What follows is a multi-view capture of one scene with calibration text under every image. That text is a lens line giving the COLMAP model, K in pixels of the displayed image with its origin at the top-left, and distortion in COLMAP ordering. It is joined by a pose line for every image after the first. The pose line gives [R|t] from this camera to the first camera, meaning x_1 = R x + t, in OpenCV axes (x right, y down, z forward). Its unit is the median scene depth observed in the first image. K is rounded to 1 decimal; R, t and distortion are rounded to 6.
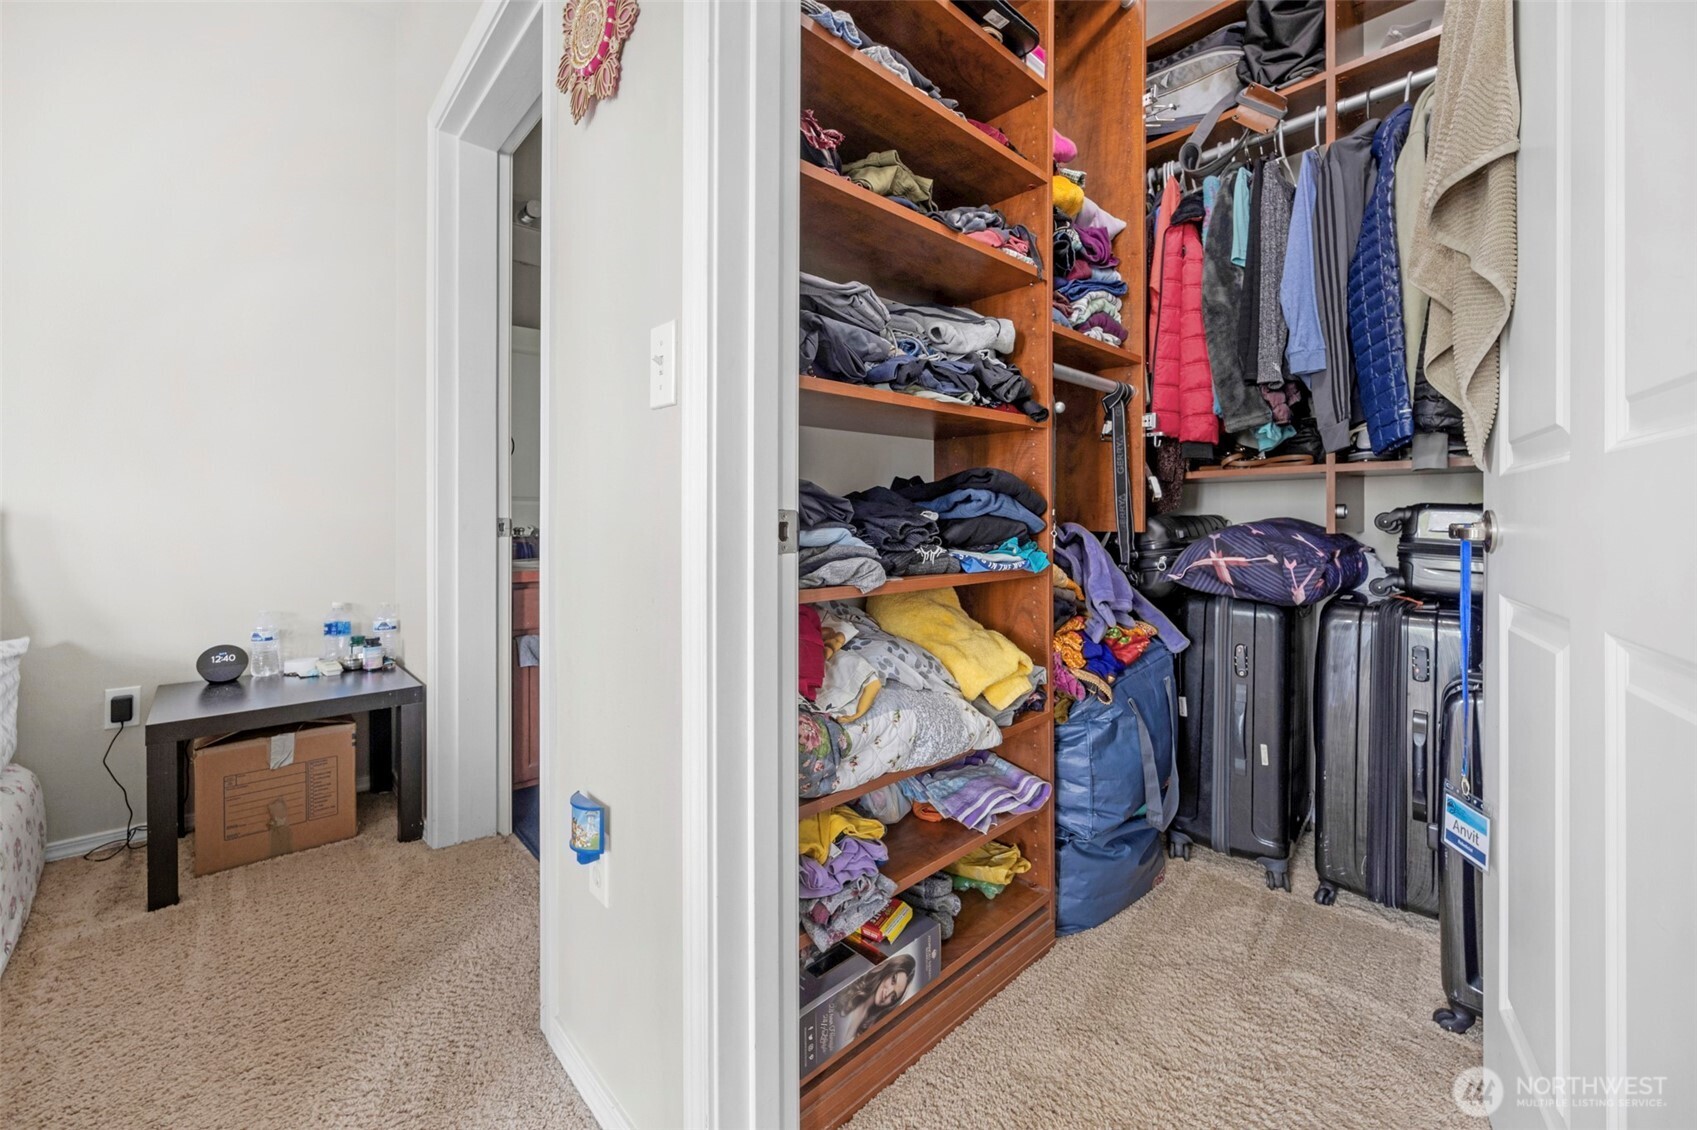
lens RADIAL K [[712.1, 0, 856.8], [0, 712.1, 518.0], [0, 0, 1]] dist [-0.000093, -0.000181]
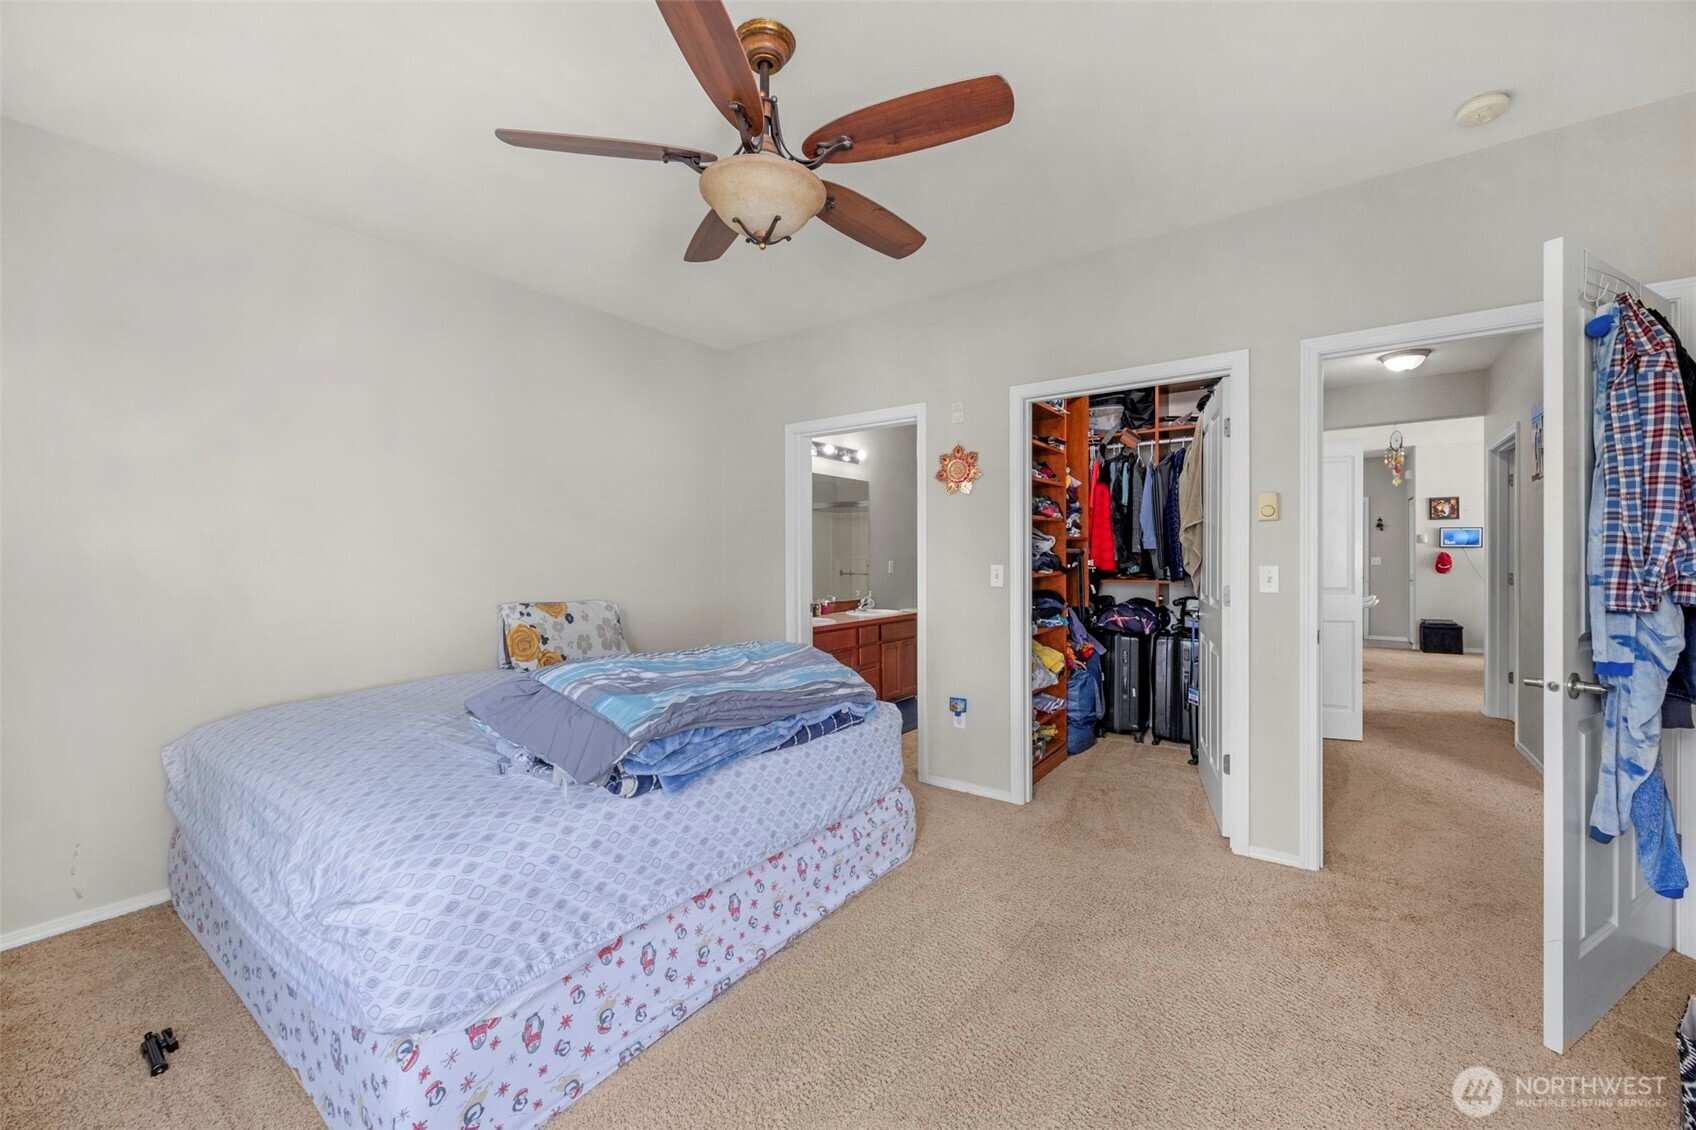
lens RADIAL K [[668.1, 0, 841.1], [0, 668.1, 560.0], [0, 0, 1]] dist [0.000237, 0.000043]
pose [[0.987813, -0.003515, 0.155607, -0.873480], [0.003063, 0.999990, 0.003142, -0.165051], [-0.155617, -0.002627, 0.987814, -1.259099]]
